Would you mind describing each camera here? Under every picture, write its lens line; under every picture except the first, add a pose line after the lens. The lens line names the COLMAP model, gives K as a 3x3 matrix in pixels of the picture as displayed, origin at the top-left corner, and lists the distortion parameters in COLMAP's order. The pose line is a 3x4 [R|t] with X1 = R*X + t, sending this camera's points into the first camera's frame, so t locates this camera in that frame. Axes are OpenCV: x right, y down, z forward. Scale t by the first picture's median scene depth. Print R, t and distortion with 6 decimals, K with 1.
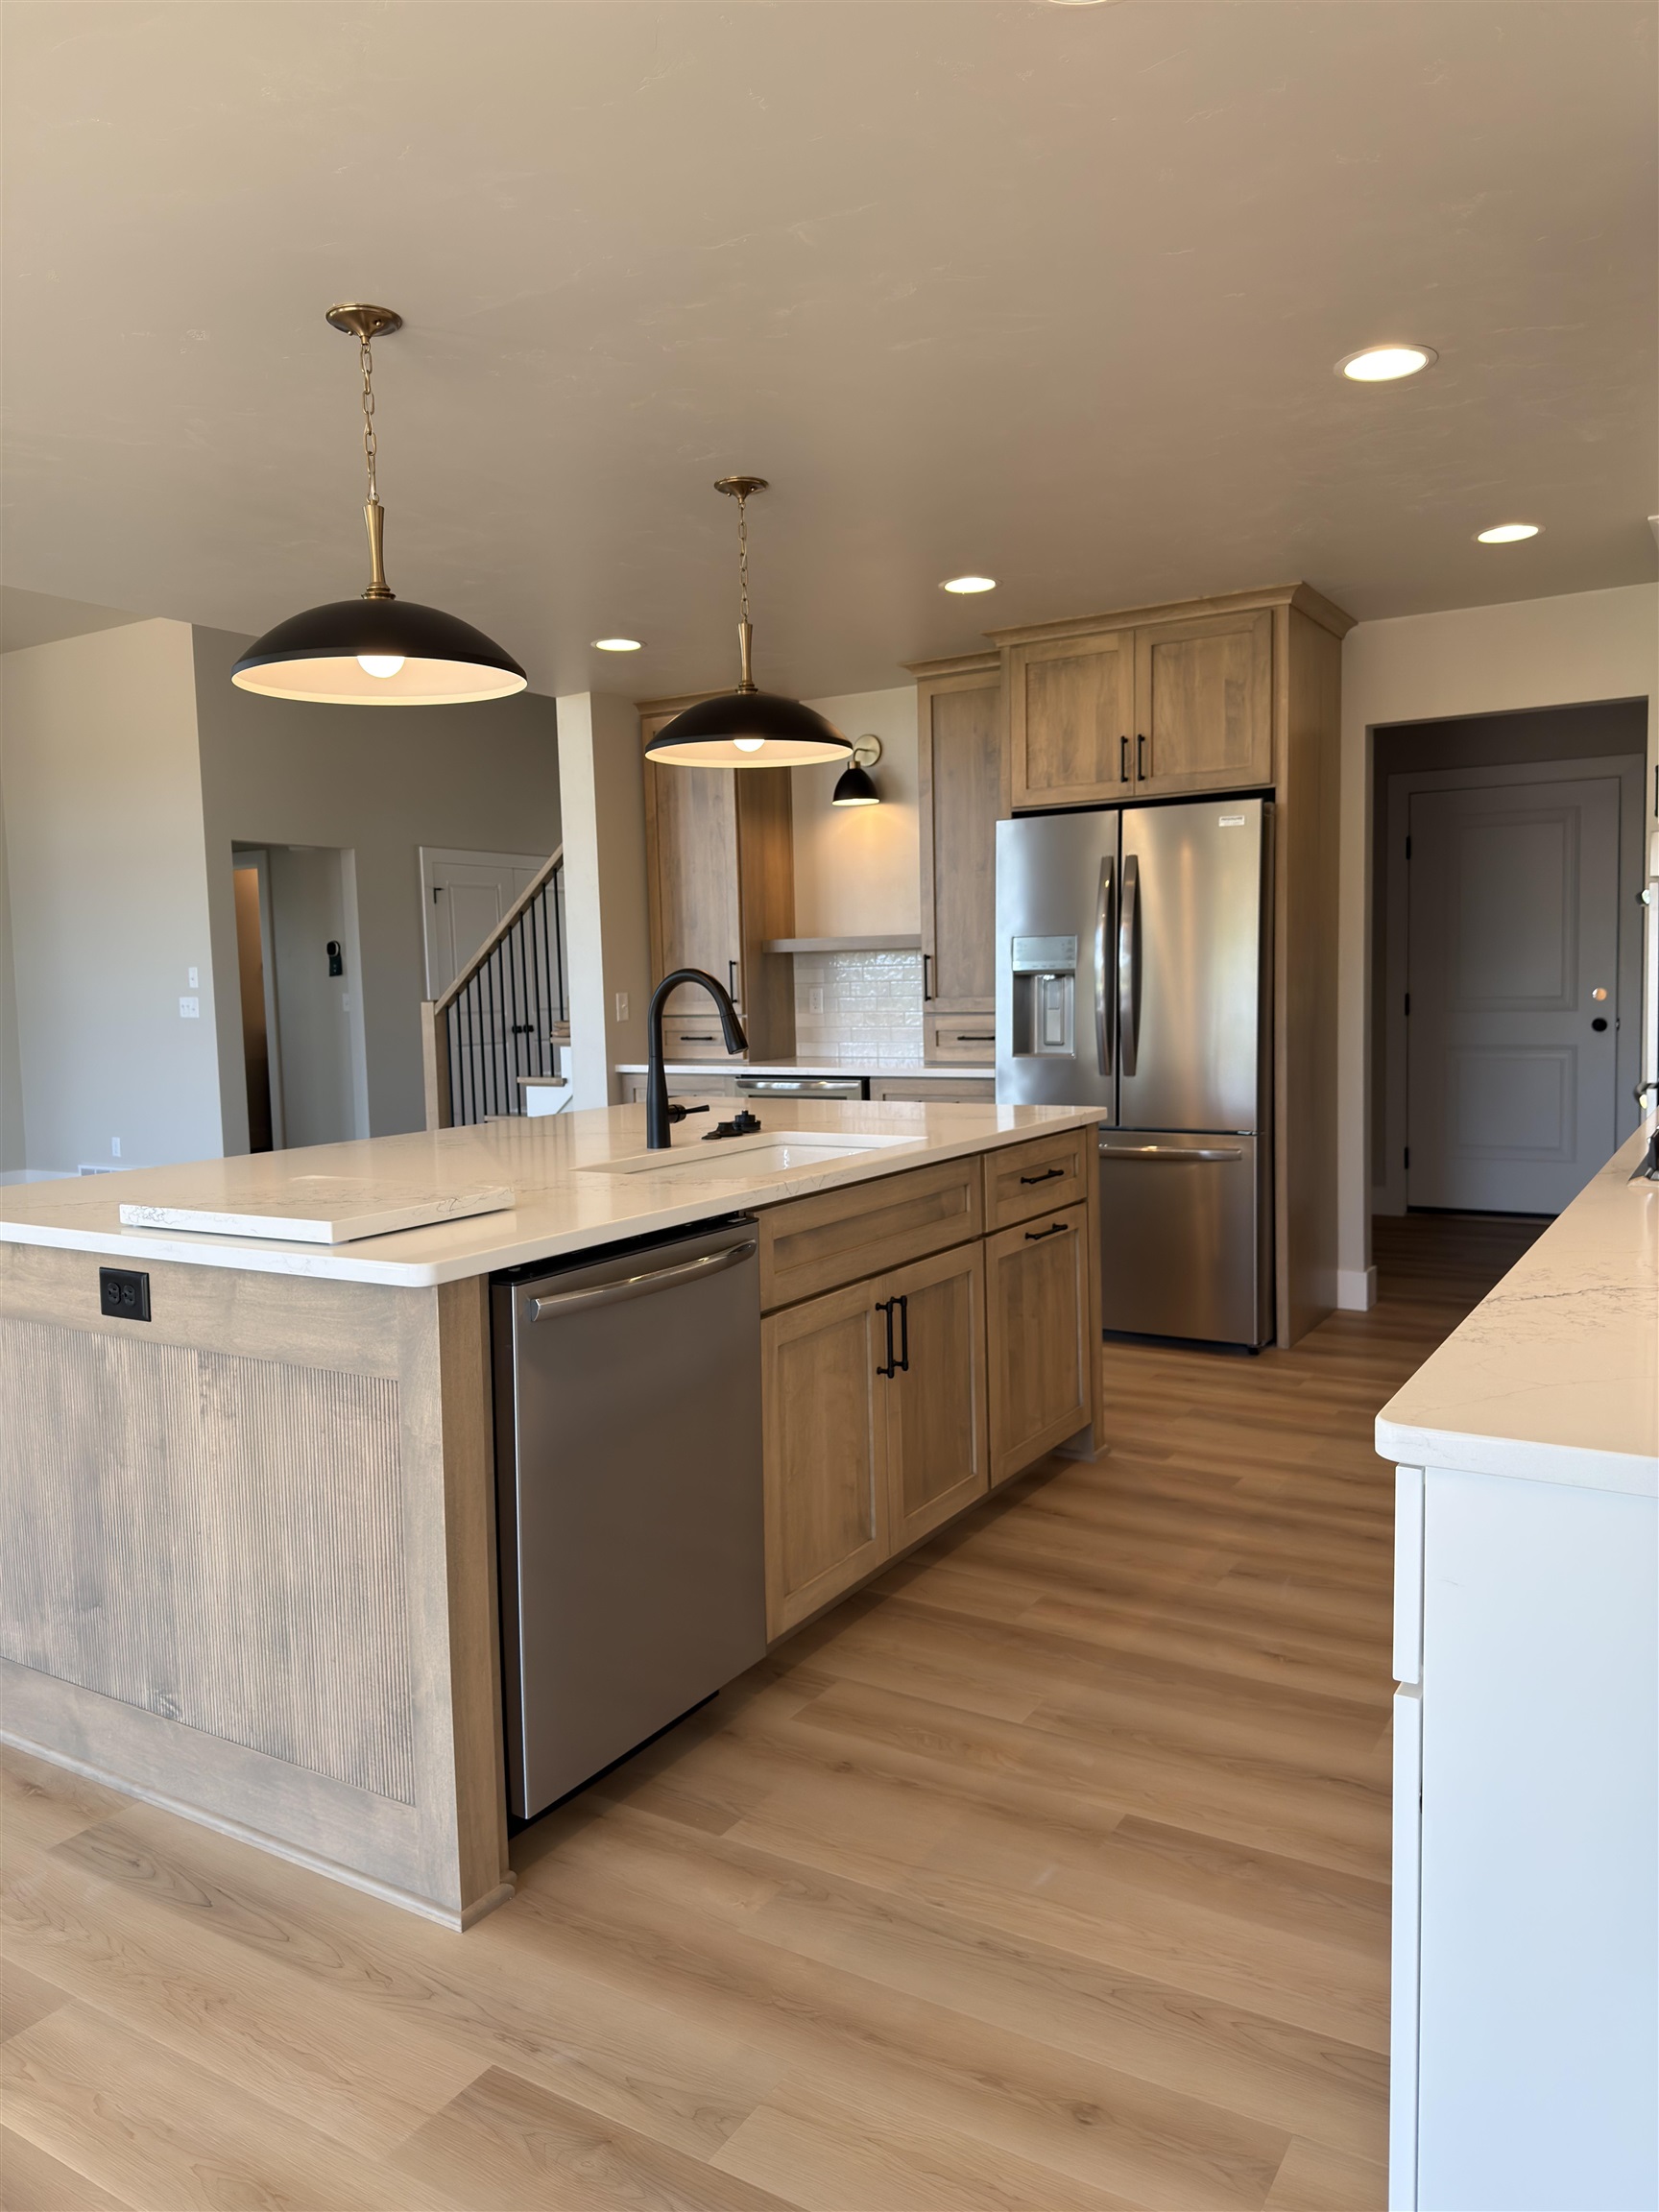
lens RADIAL K [[1555.7, 0, 832.3], [0, 1555.7, 1108.7], [0, 0, 1]] dist [-0.000025, -0.001396]
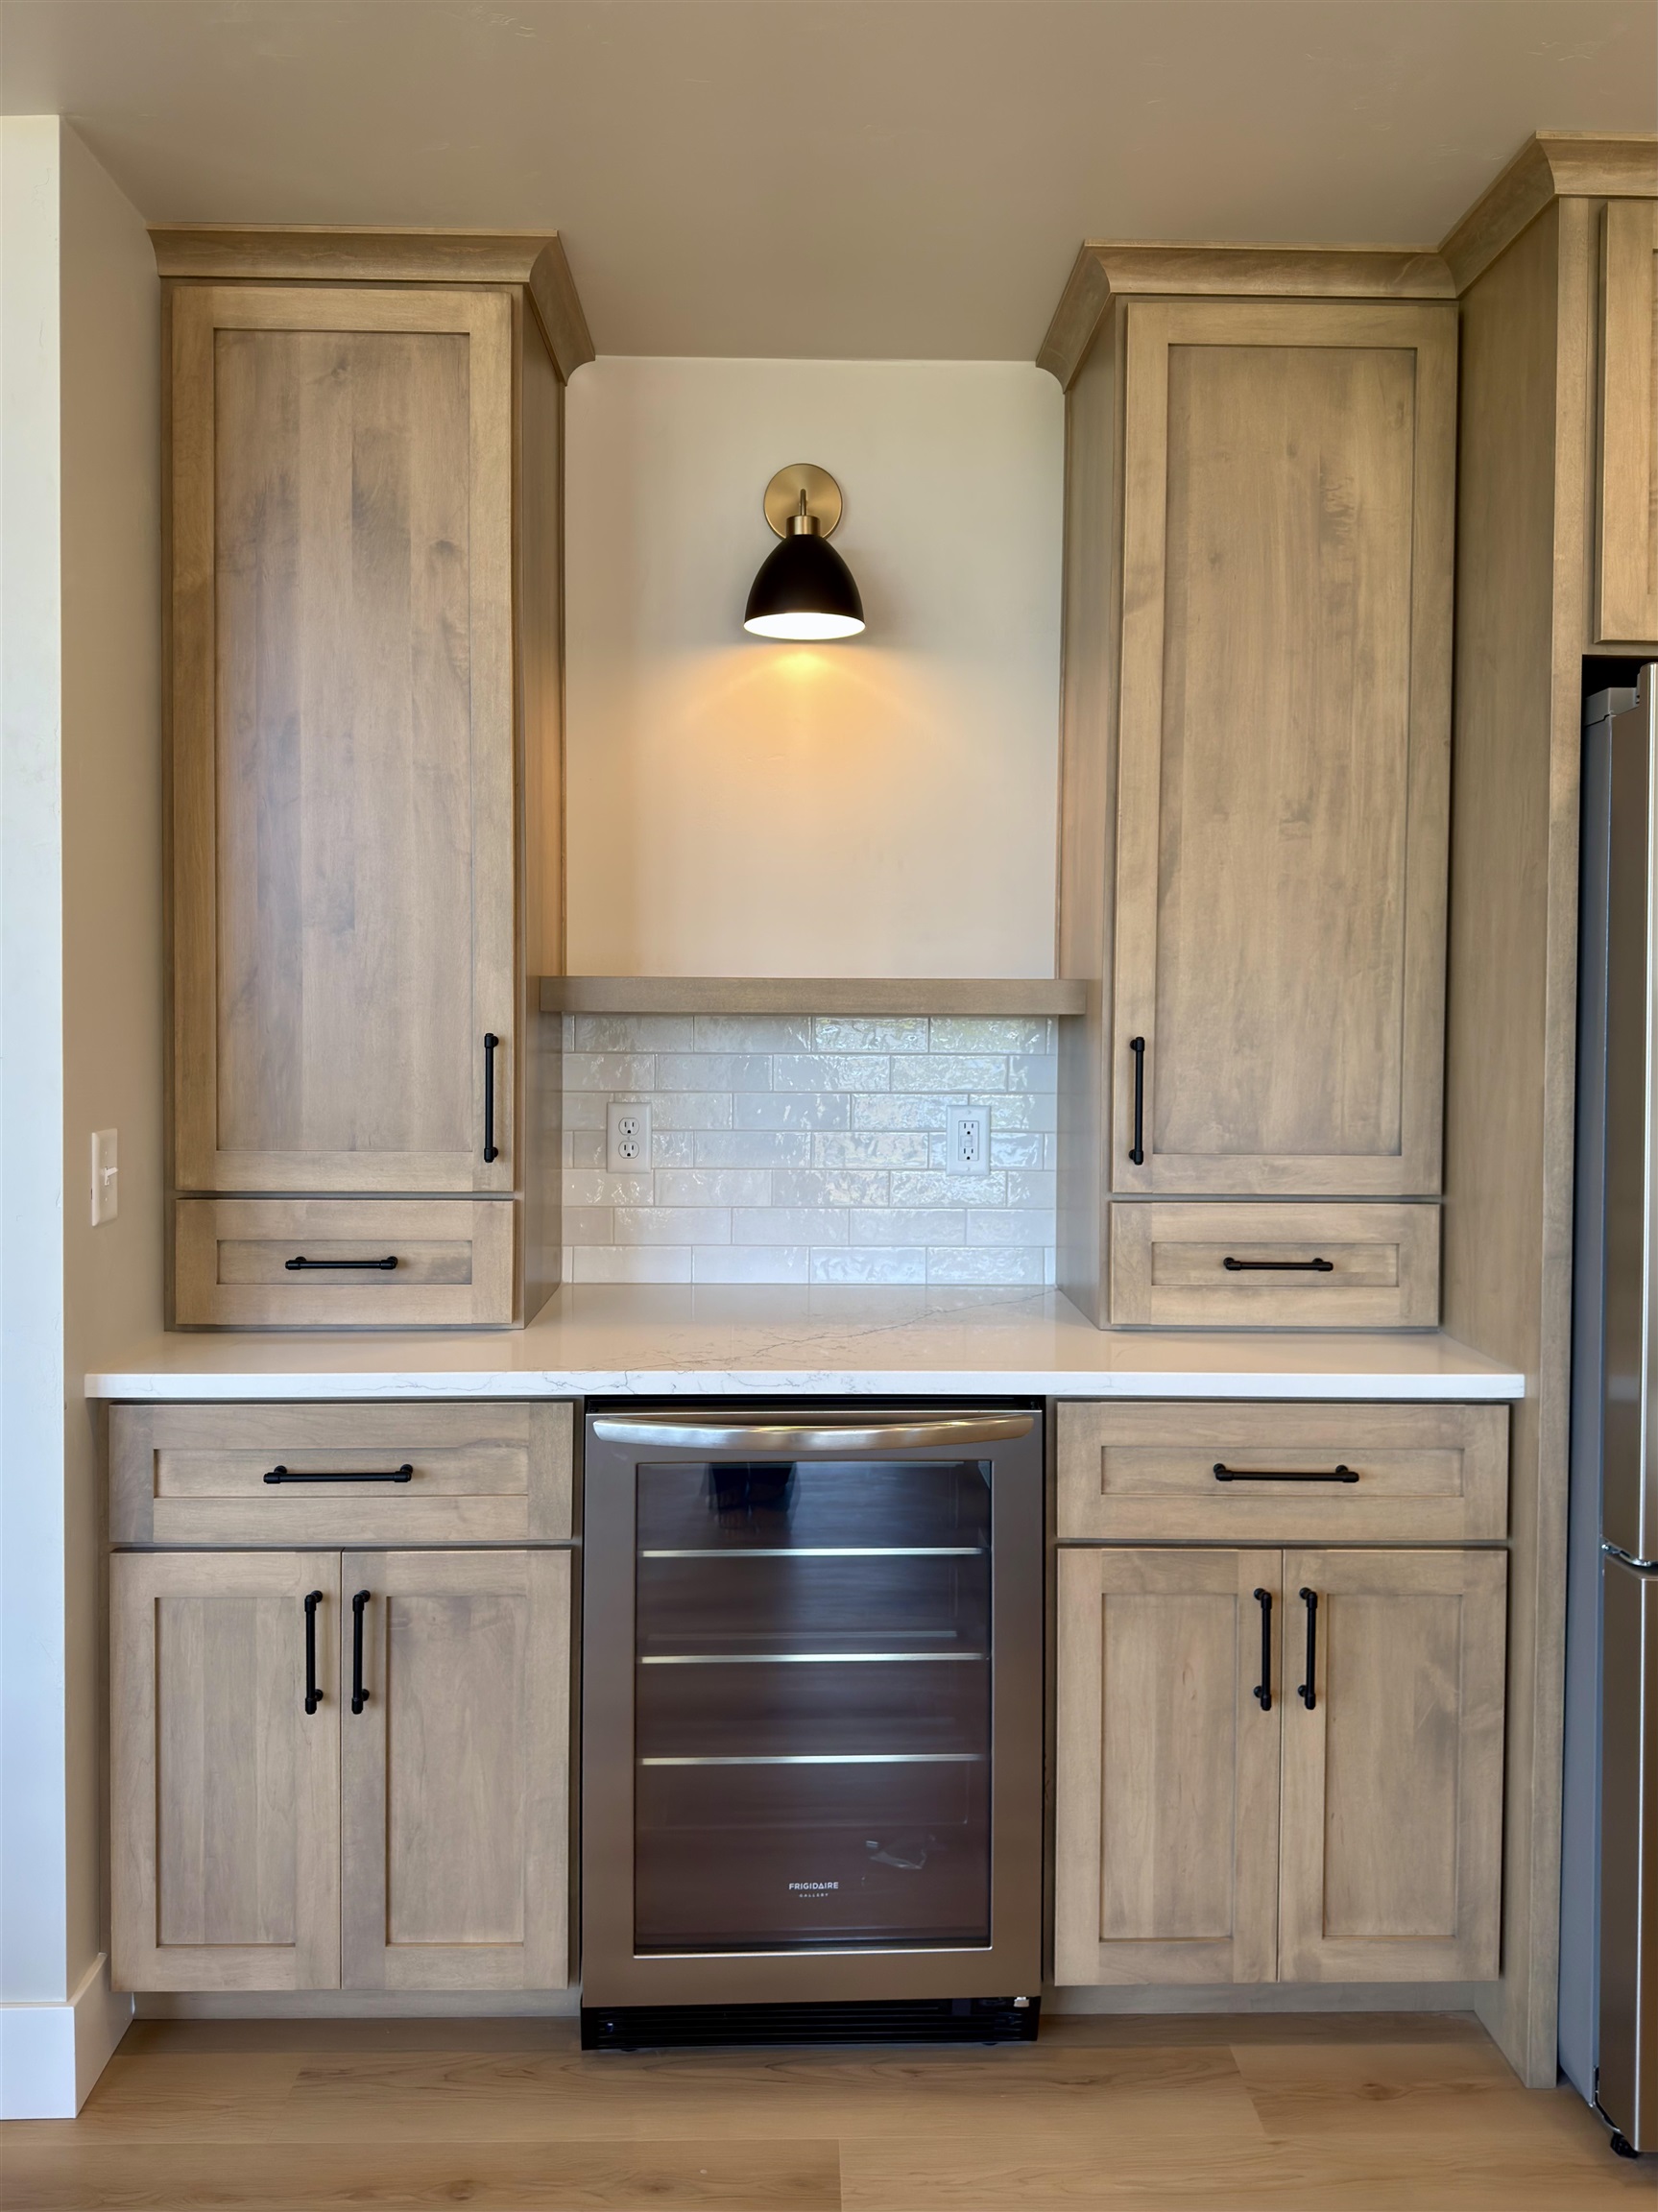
lens RADIAL K [[1555.7, 0, 807.5], [0, 1555.7, 1040.7], [0, 0, 1]] dist [-0.000025, -0.001396]
pose [[0.836522, 0.016520, 0.547684, -0.190651], [0.018977, 0.998072, -0.059090, -0.072615], [-0.547605, 0.059824, 0.834596, 0.683490]]
